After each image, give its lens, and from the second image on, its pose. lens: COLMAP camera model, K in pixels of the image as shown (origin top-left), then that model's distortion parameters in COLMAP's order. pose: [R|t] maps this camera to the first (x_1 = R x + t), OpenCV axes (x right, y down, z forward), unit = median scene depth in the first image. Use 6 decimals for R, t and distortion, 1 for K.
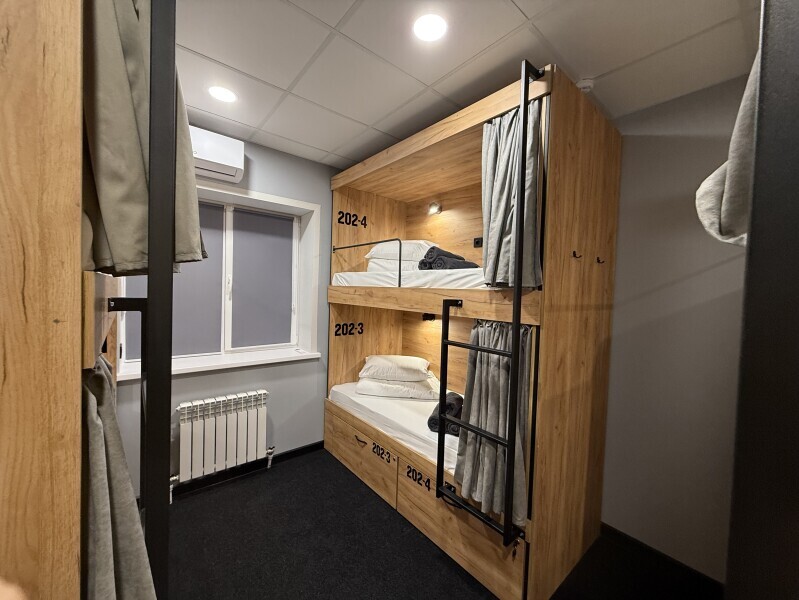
lens RADIAL K [[318.0, 0, 397.2], [0, 318.0, 299.1], [0, 0, 1]] dist [-0.000678, 0.000257]
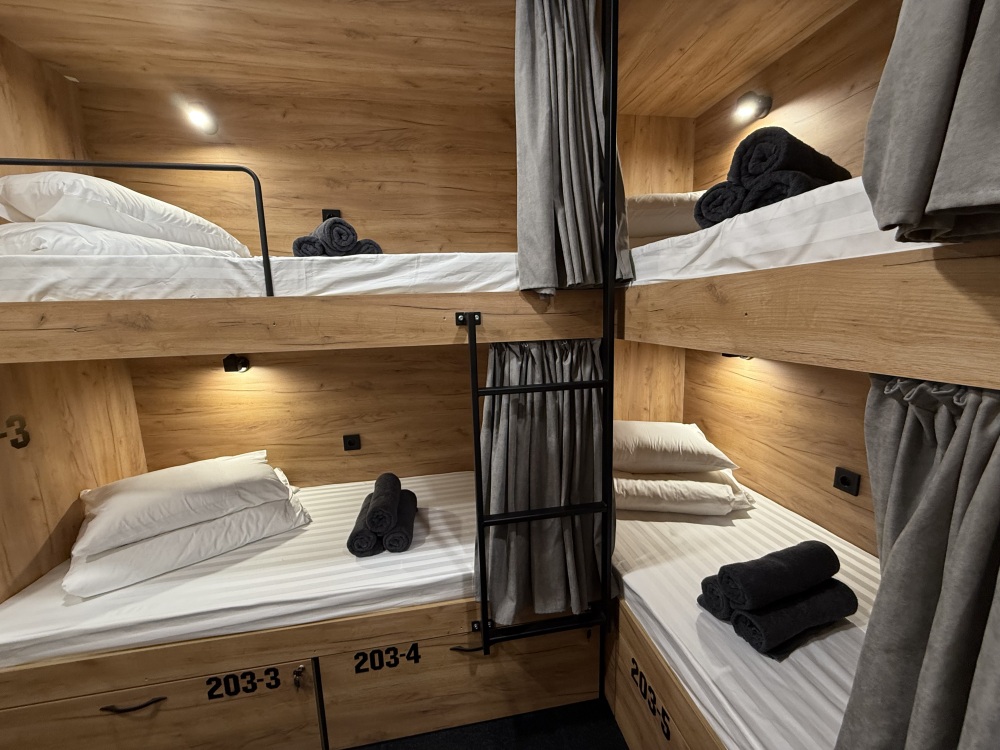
lens RADIAL K [[398.0, 0, 497.1], [0, 398.0, 373.8], [0, 0, 1]] dist [-0.000678, 0.000257]
pose [[0.499745, -0.185117, 0.846160, -0.293334], [0.074916, 0.982472, 0.170692, -0.005496], [-0.862926, -0.021912, 0.504854, 0.475646]]
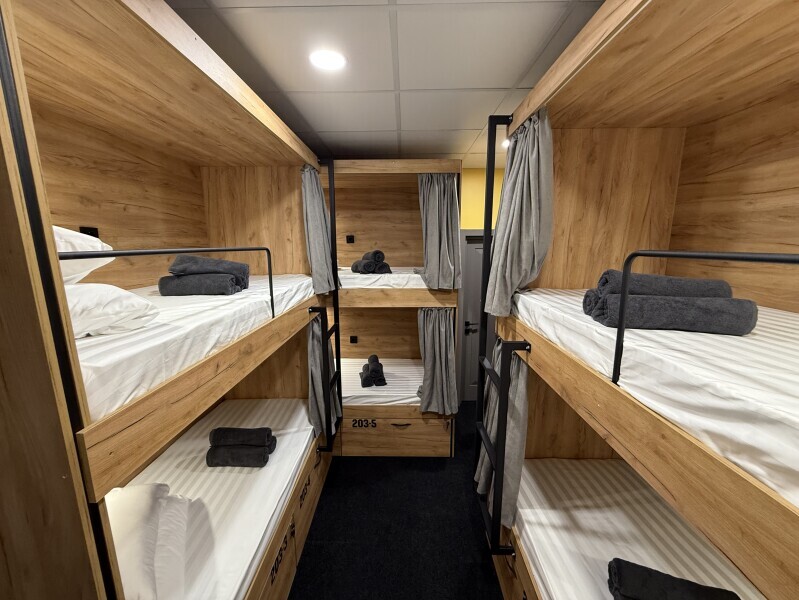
lens RADIAL K [[318.0, 0, 397.2], [0, 318.0, 299.1], [0, 0, 1]] dist [-0.000678, 0.000257]
pose [[-0.757149, -0.144271, 0.637111, -0.653086], [-0.001823, 0.975770, 0.218793, -0.235102], [-0.653239, 0.164498, -0.739066, 1.328666]]
